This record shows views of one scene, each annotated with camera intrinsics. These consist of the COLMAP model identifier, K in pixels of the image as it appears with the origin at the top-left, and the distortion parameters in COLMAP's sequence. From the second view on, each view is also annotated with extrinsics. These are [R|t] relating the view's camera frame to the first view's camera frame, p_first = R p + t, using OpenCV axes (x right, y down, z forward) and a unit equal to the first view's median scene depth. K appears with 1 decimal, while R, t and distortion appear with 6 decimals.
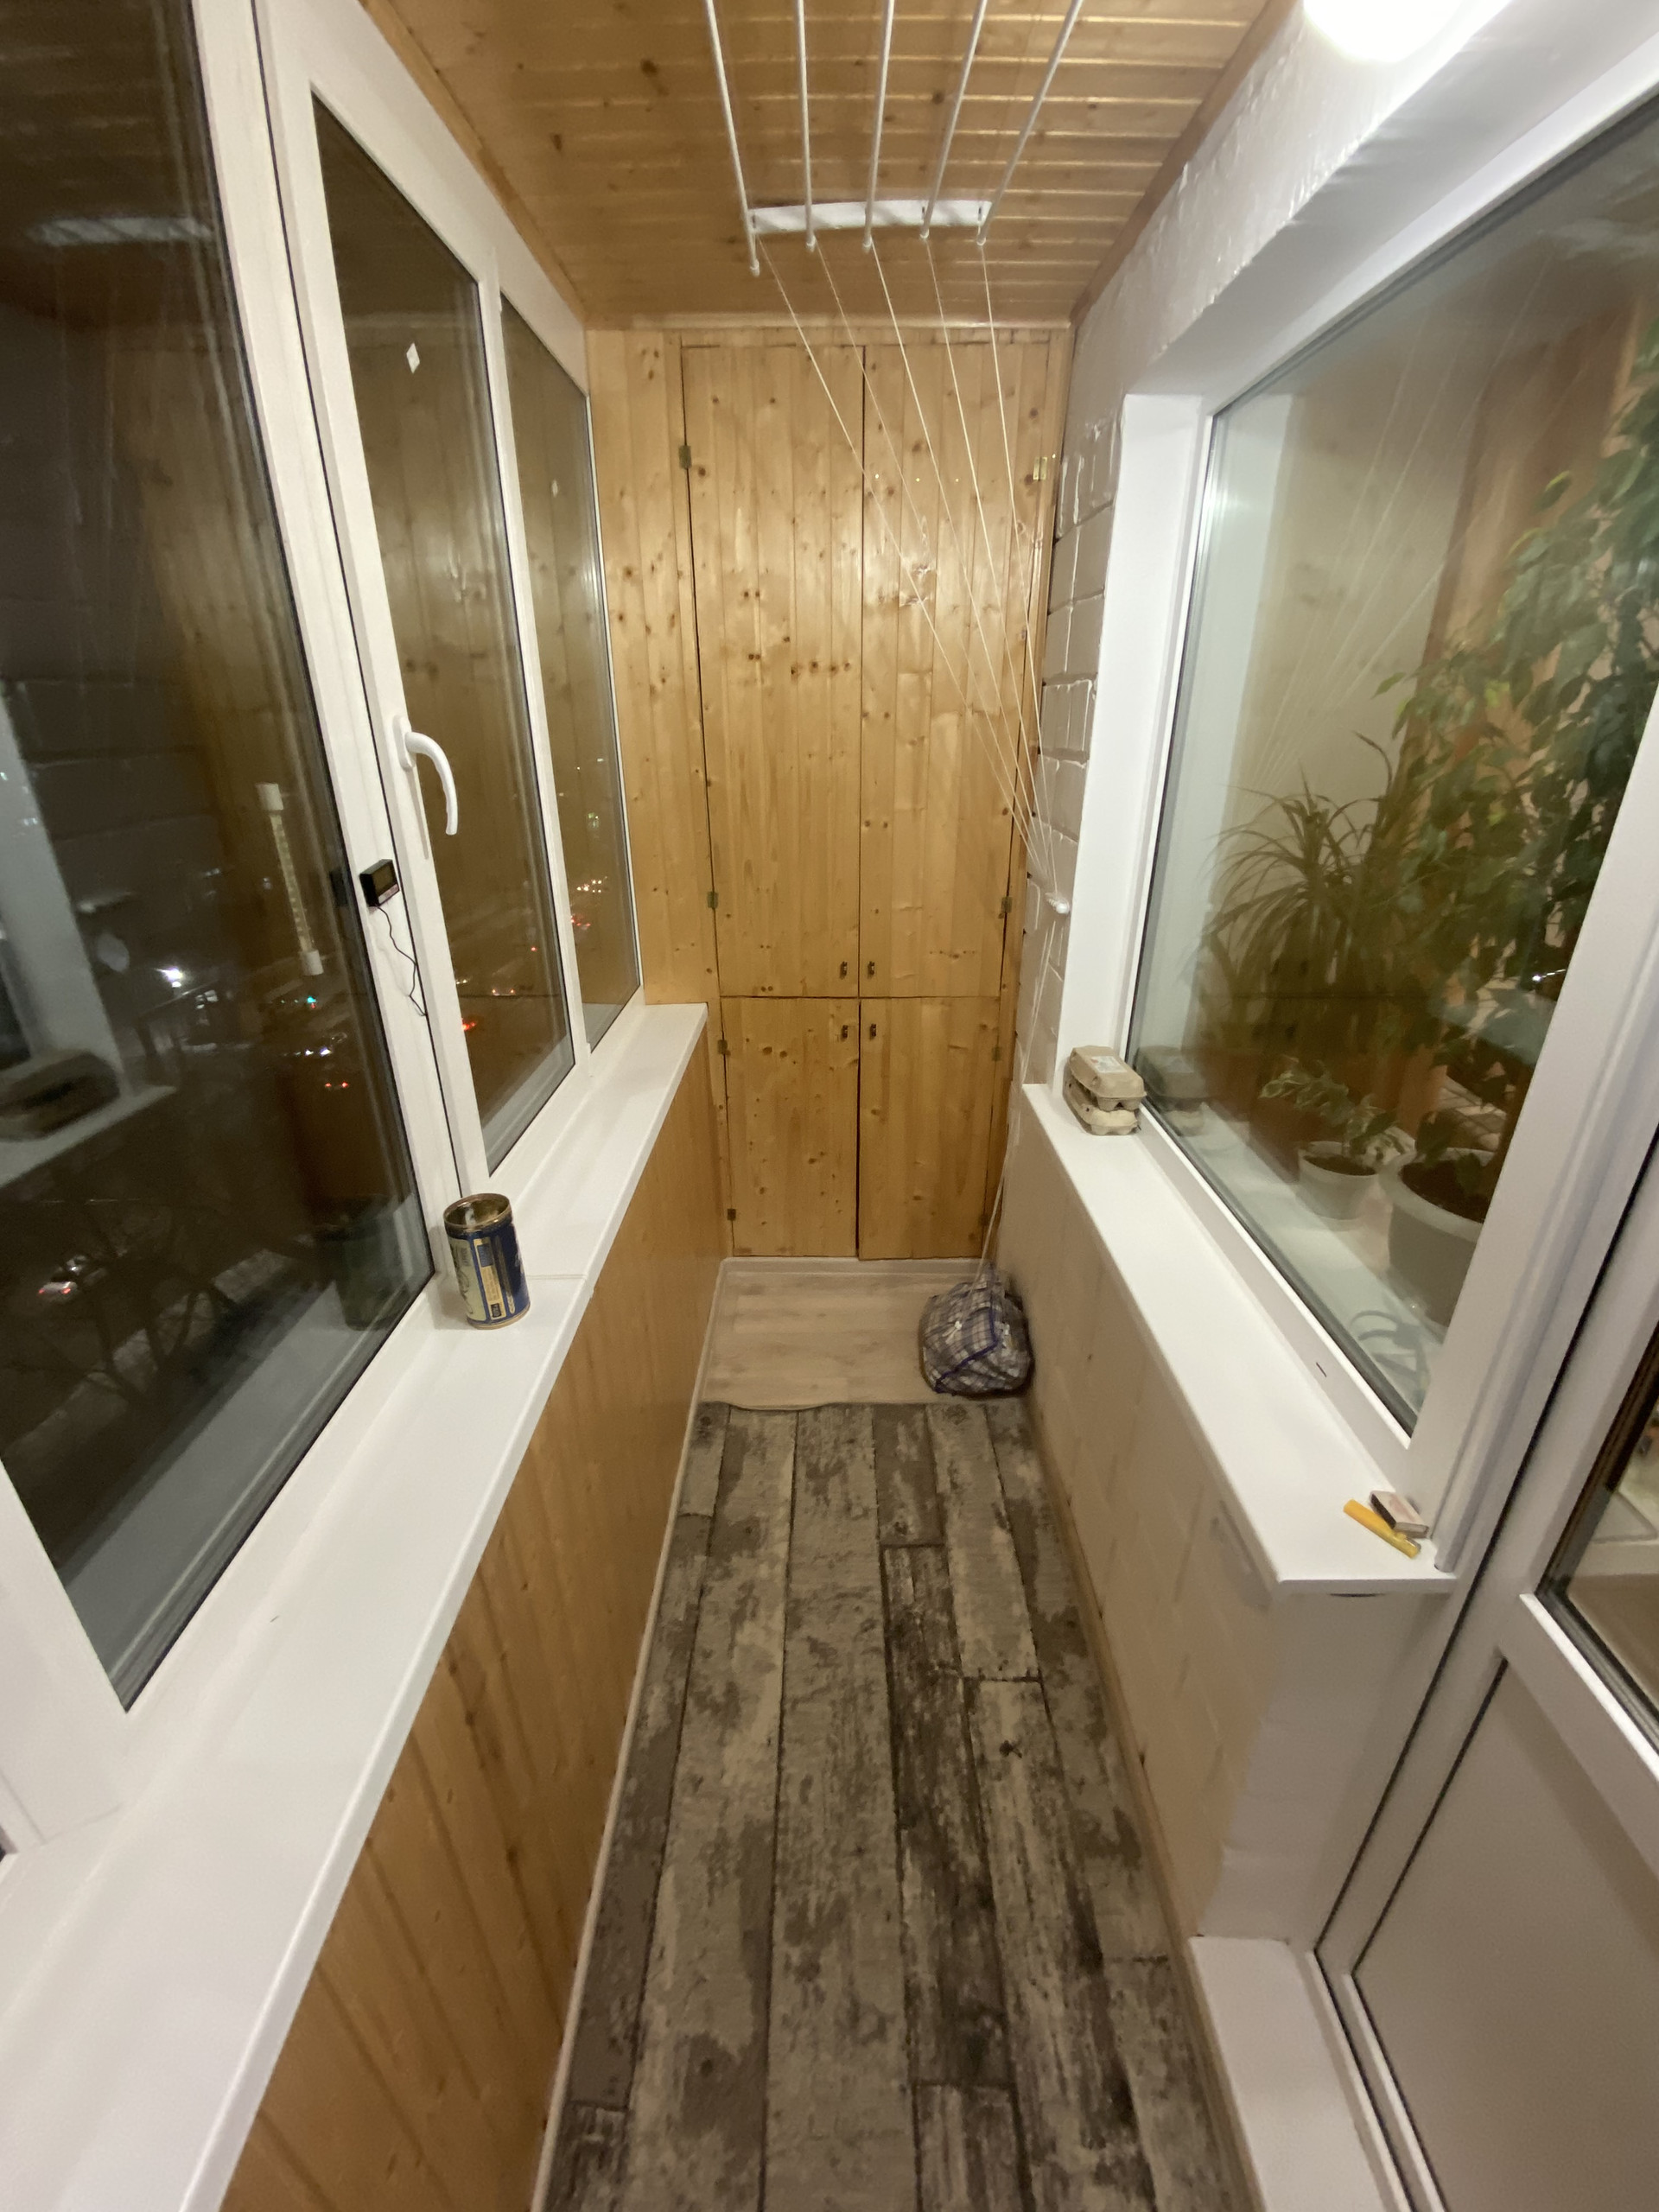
lens RADIAL K [[906.7, 0, 835.1], [0, 906.7, 1108.8], [0, 0, 1]] dist [0.009599, -0.014560]
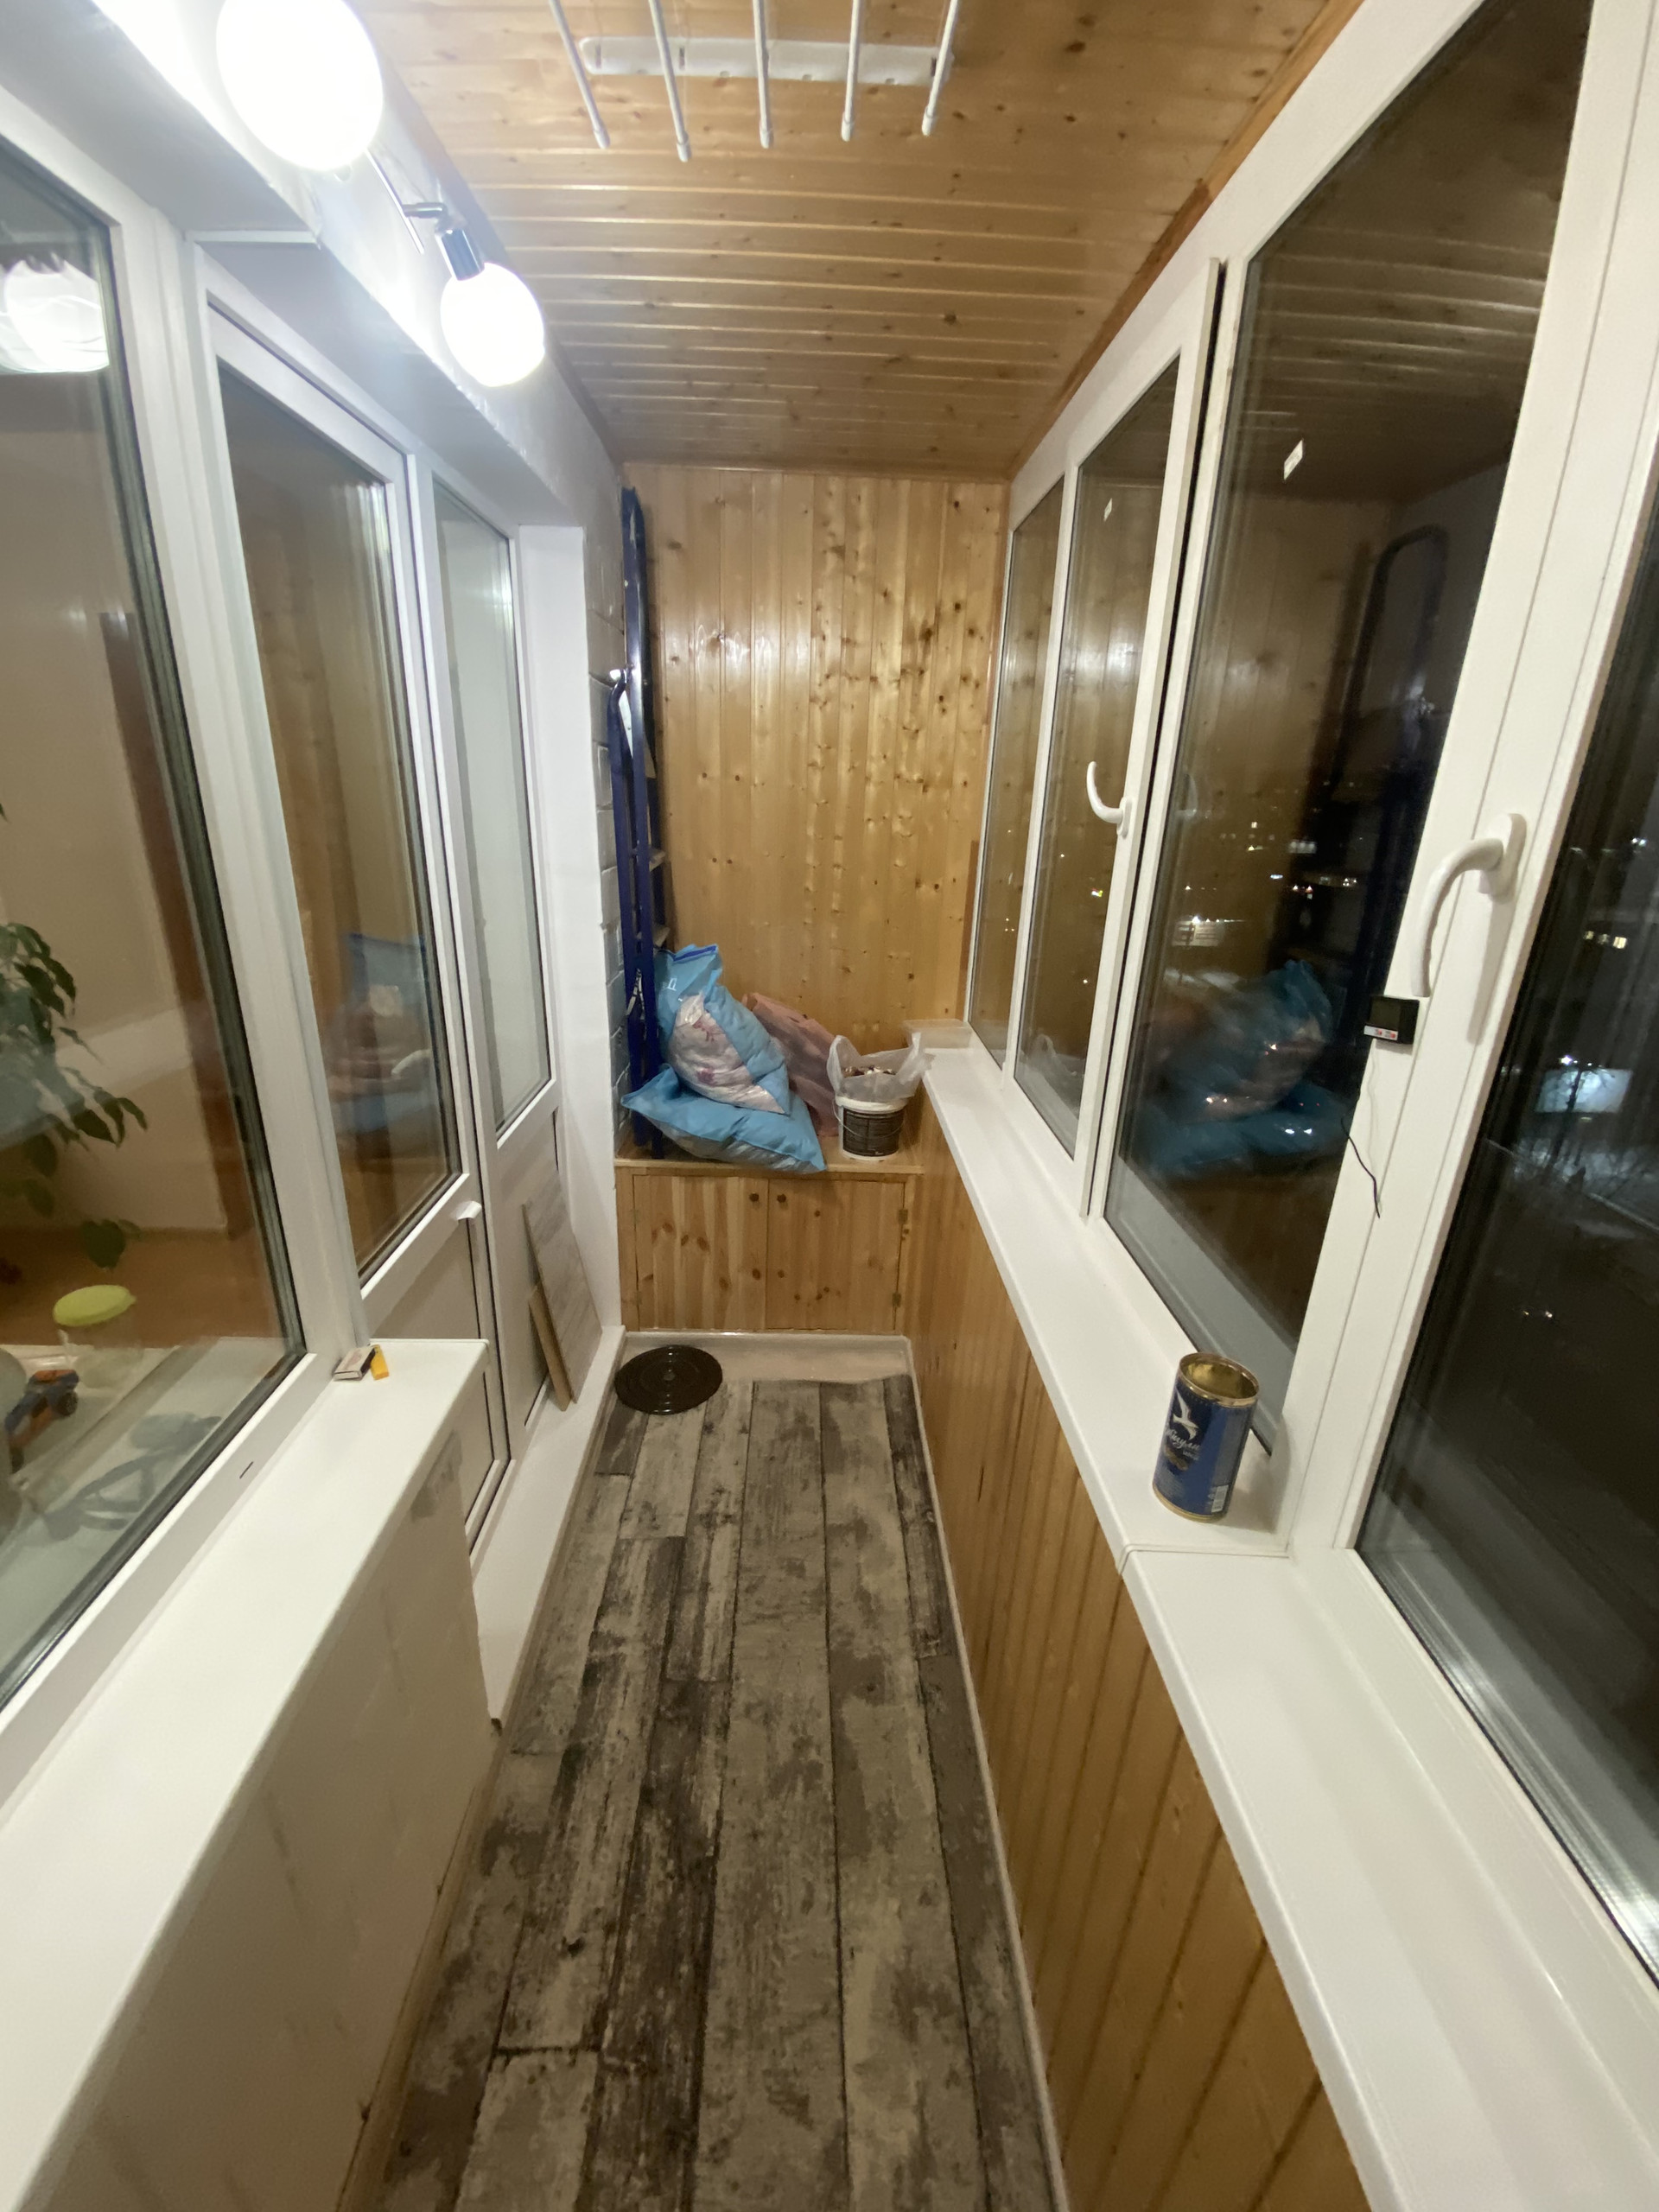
lens RADIAL K [[906.7, 0, 816.5], [0, 906.7, 1108.5], [0, 0, 1]] dist [0.009599, -0.014560]
pose [[-0.999345, -0.029008, -0.021656, 0.003381], [-0.035910, 0.718697, 0.694396, -0.494531], [-0.004579, 0.694718, -0.719267, 1.119764]]
